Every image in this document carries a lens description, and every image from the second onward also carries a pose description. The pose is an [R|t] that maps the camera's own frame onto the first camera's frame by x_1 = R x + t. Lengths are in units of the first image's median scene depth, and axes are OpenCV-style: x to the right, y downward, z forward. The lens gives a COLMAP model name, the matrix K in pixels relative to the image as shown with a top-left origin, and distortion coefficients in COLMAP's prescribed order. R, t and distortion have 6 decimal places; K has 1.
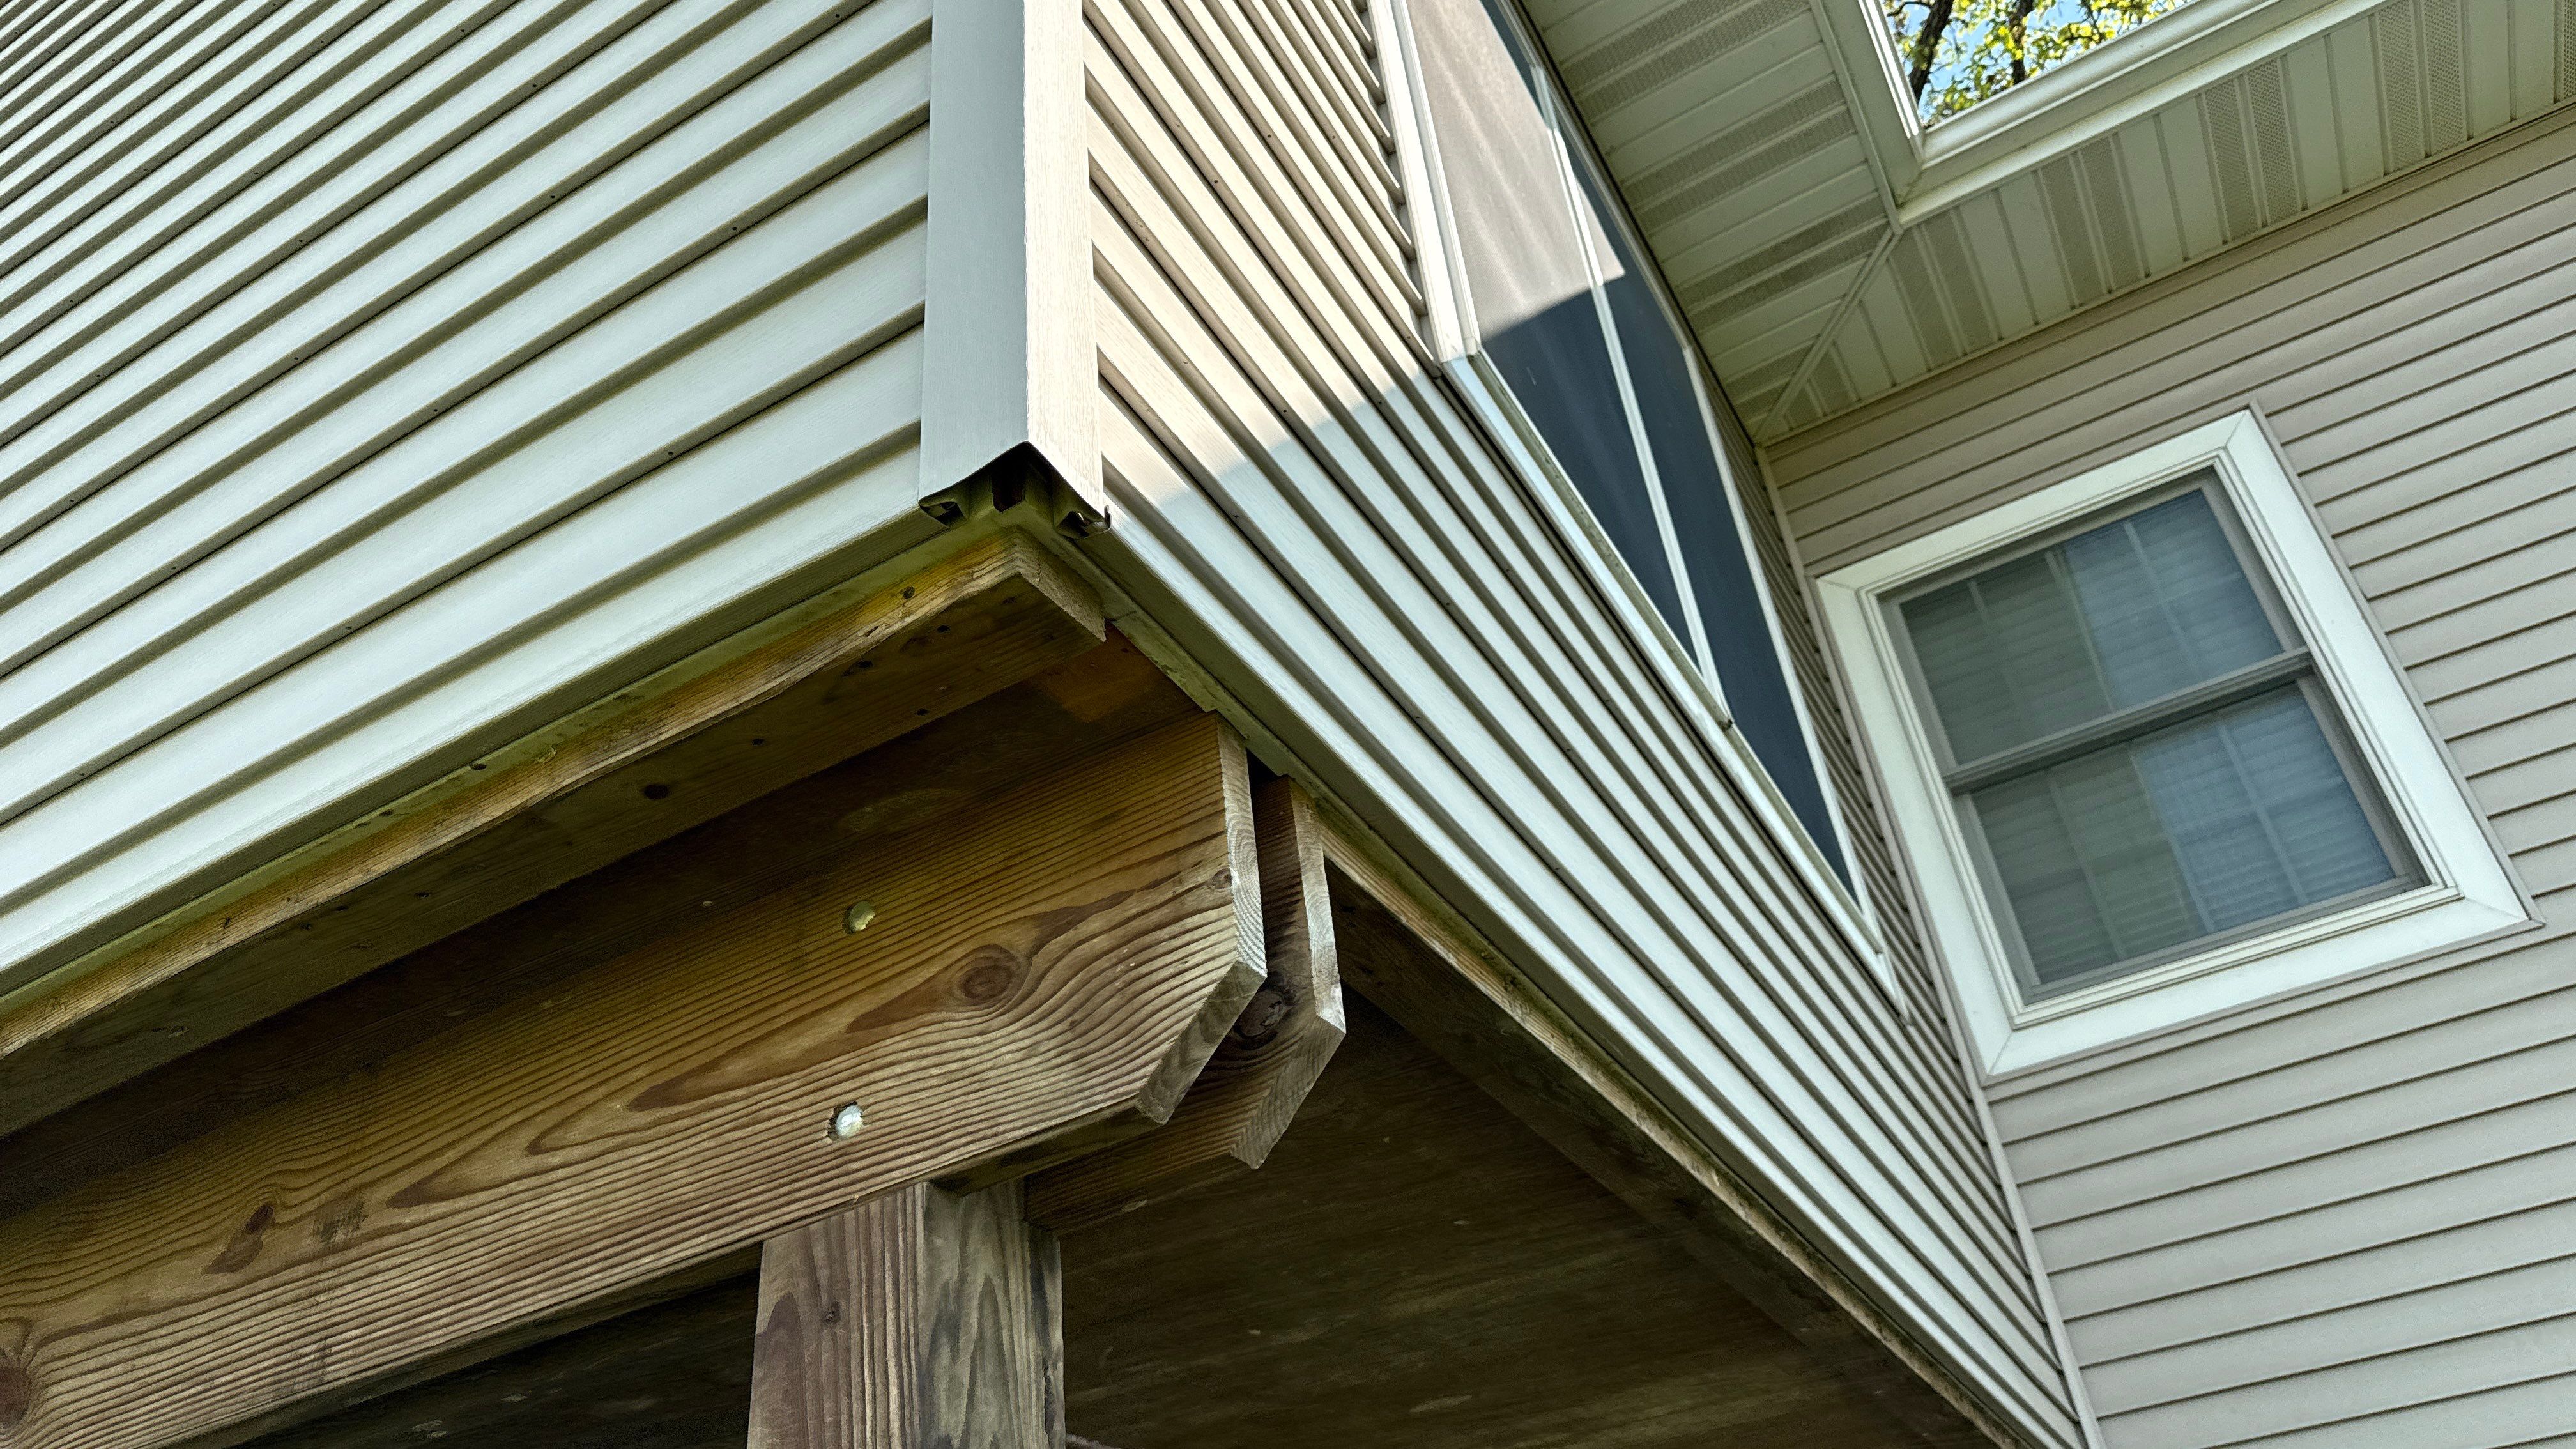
lens RADIAL K [[1821.2, 0, 1288.0], [0, 1821.2, 724.5], [0, 0, 1]] dist [0.003439, -0.000290]
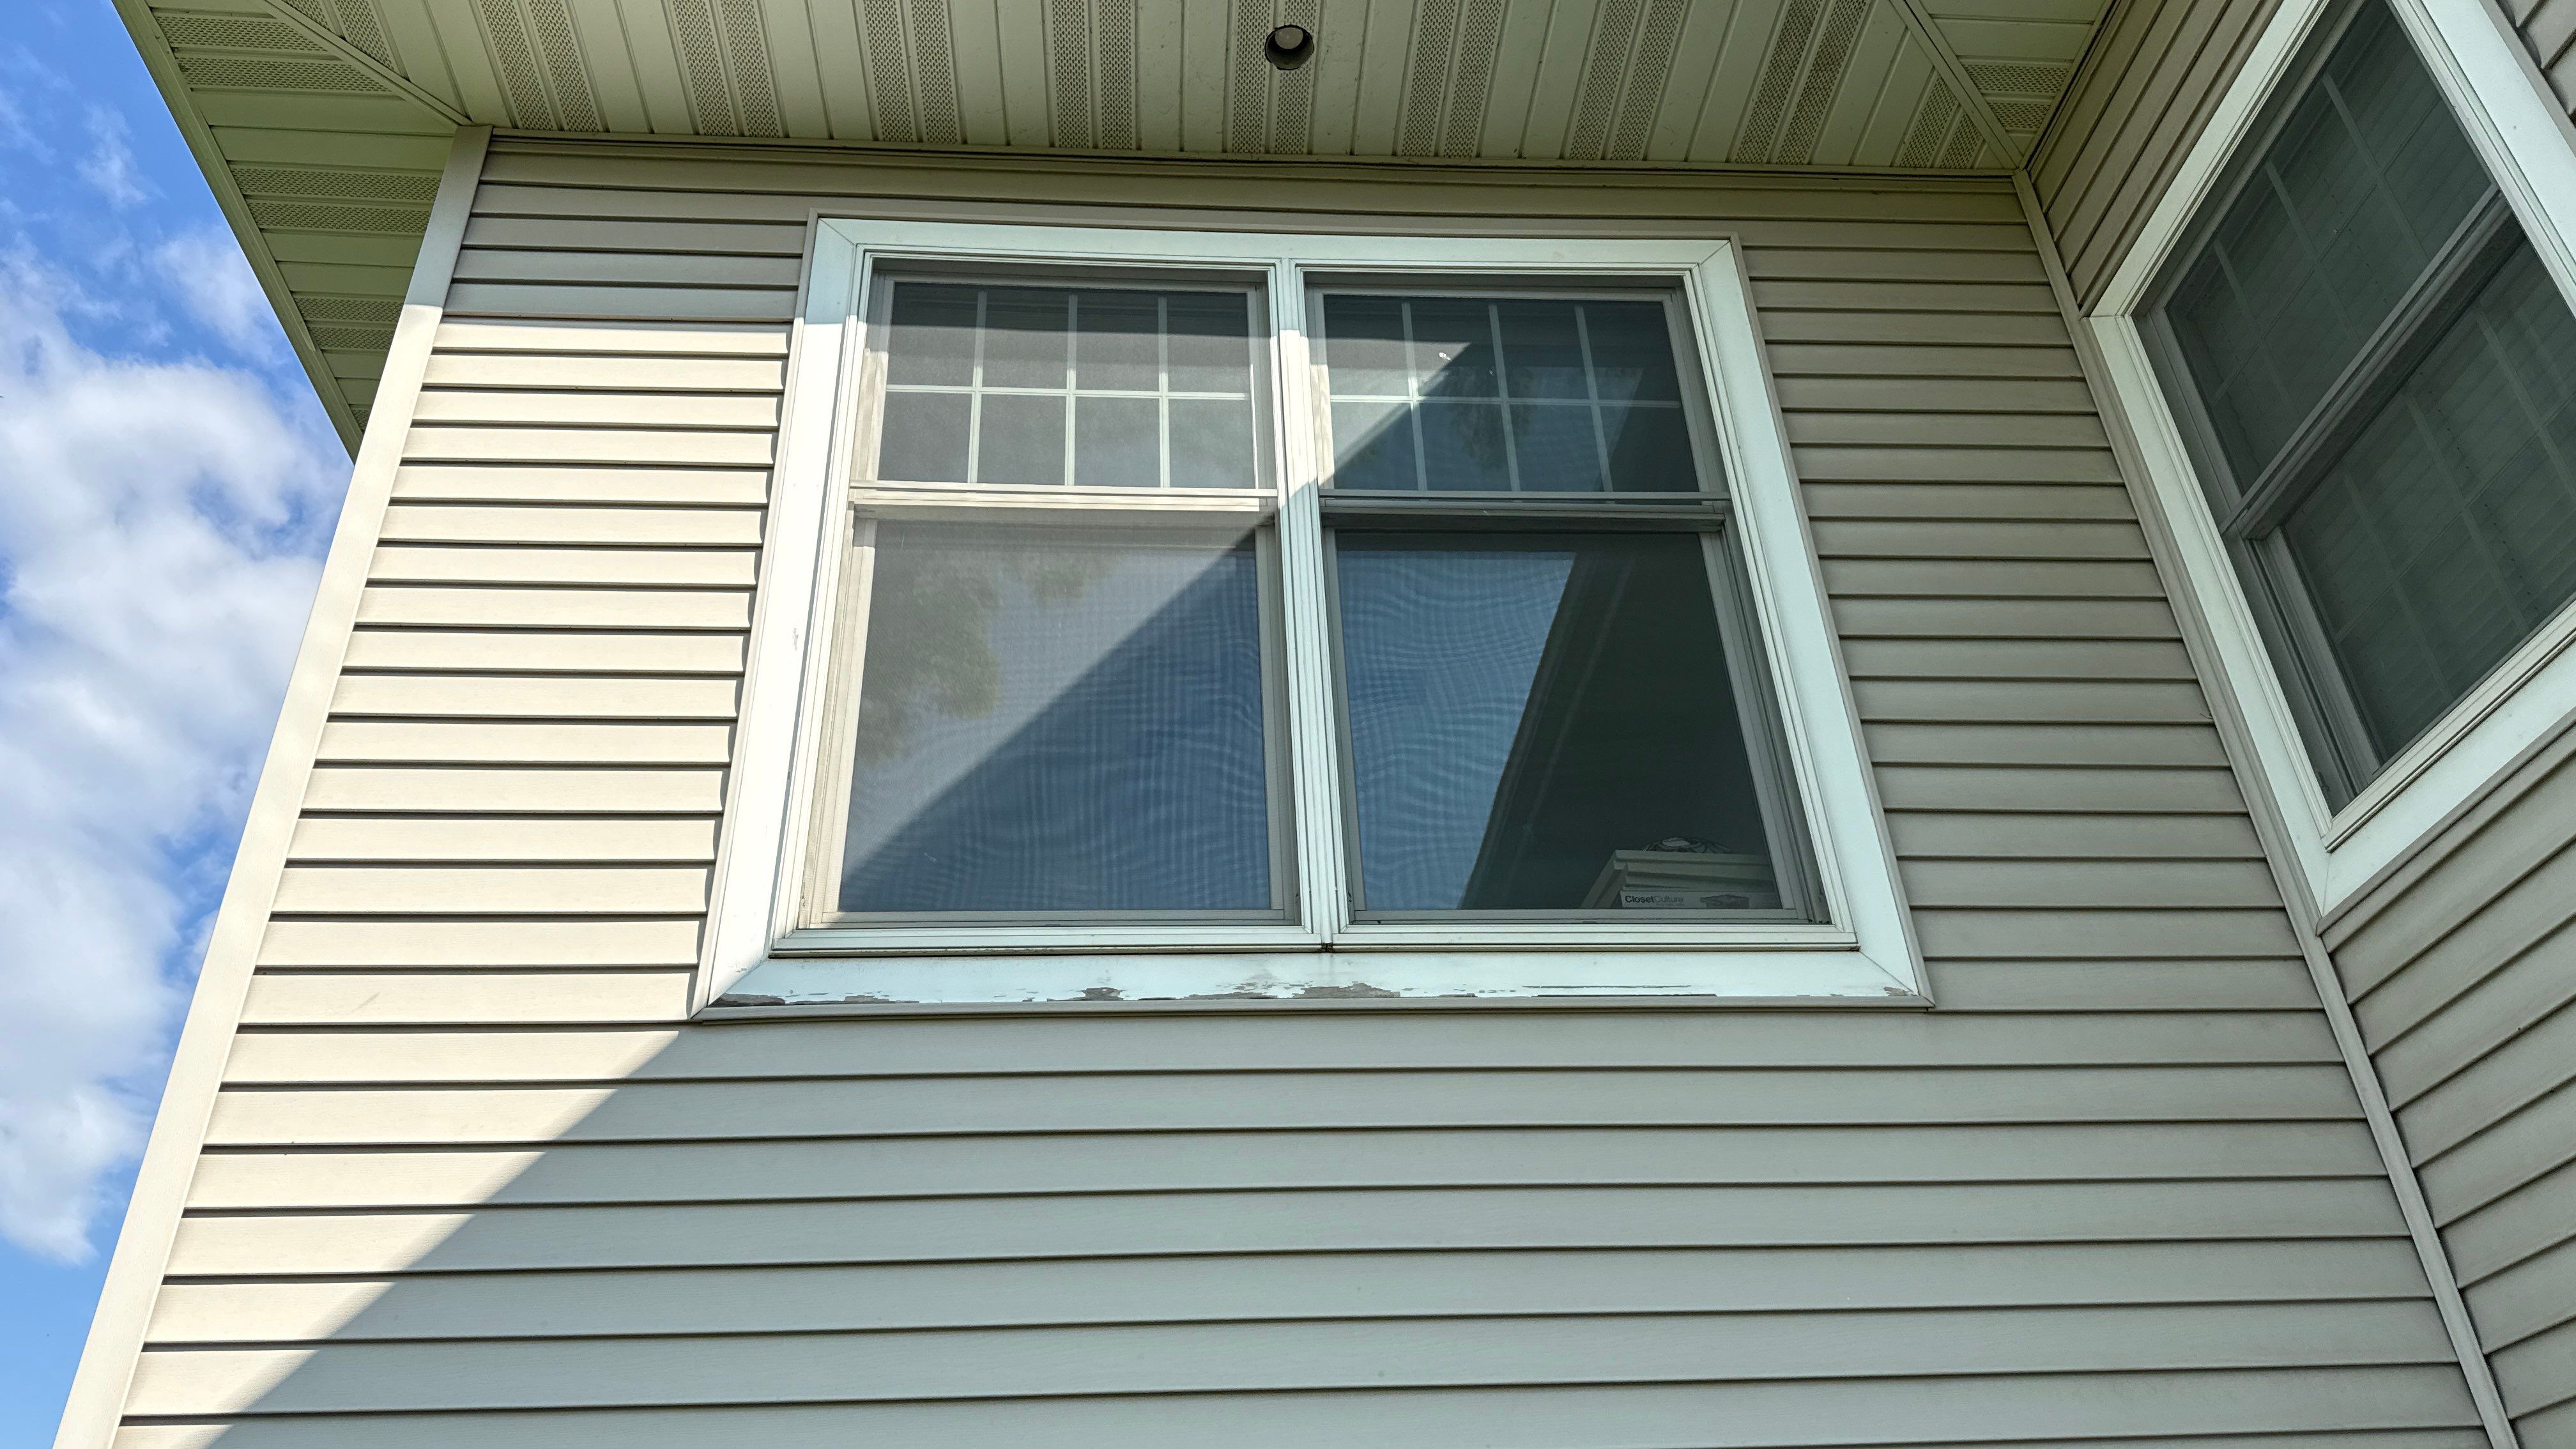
lens RADIAL K [[1821.2, 0, 1288.0], [0, 1821.2, 724.5], [0, 0, 1]] dist [0.003439, -0.000290]
pose [[0.561324, -0.386860, -0.731611, 0.732212], [0.479300, 0.872636, -0.093691, -0.020154], [0.674675, -0.298070, 0.675254, 0.189471]]
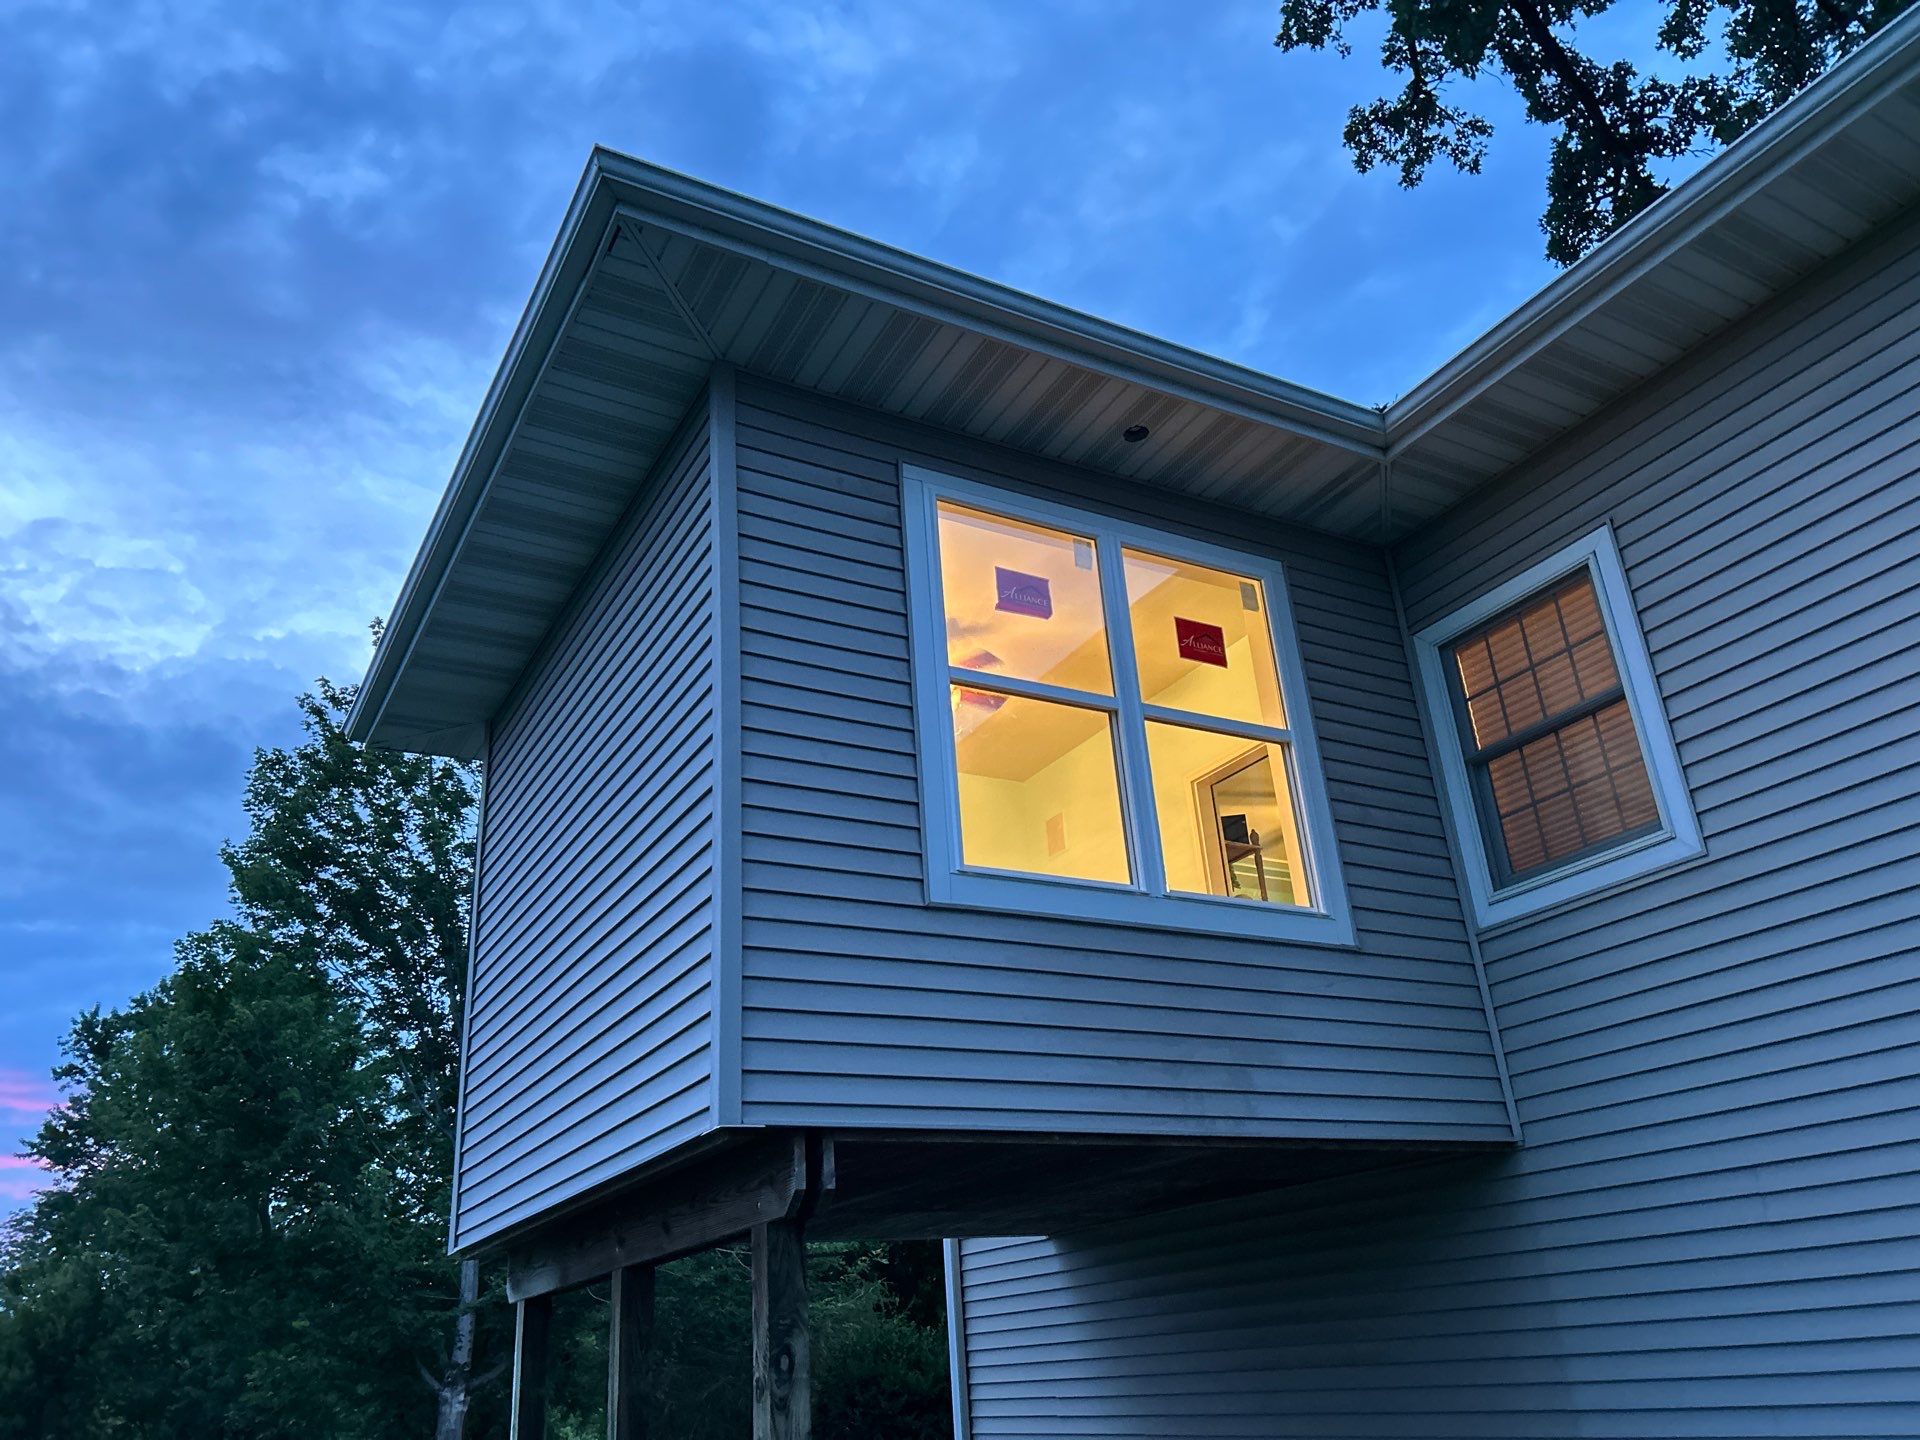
lens RADIAL K [[1446.0, 0, 964.7], [0, 1446.0, 710.0], [0, 0, 1]] dist [0.030182, -0.002026]
pose [[0.861040, -0.180190, -0.475544, 0.684873], [0.290643, 0.941713, 0.169422, -0.452952], [0.417297, -0.284092, 0.863223, -0.519951]]
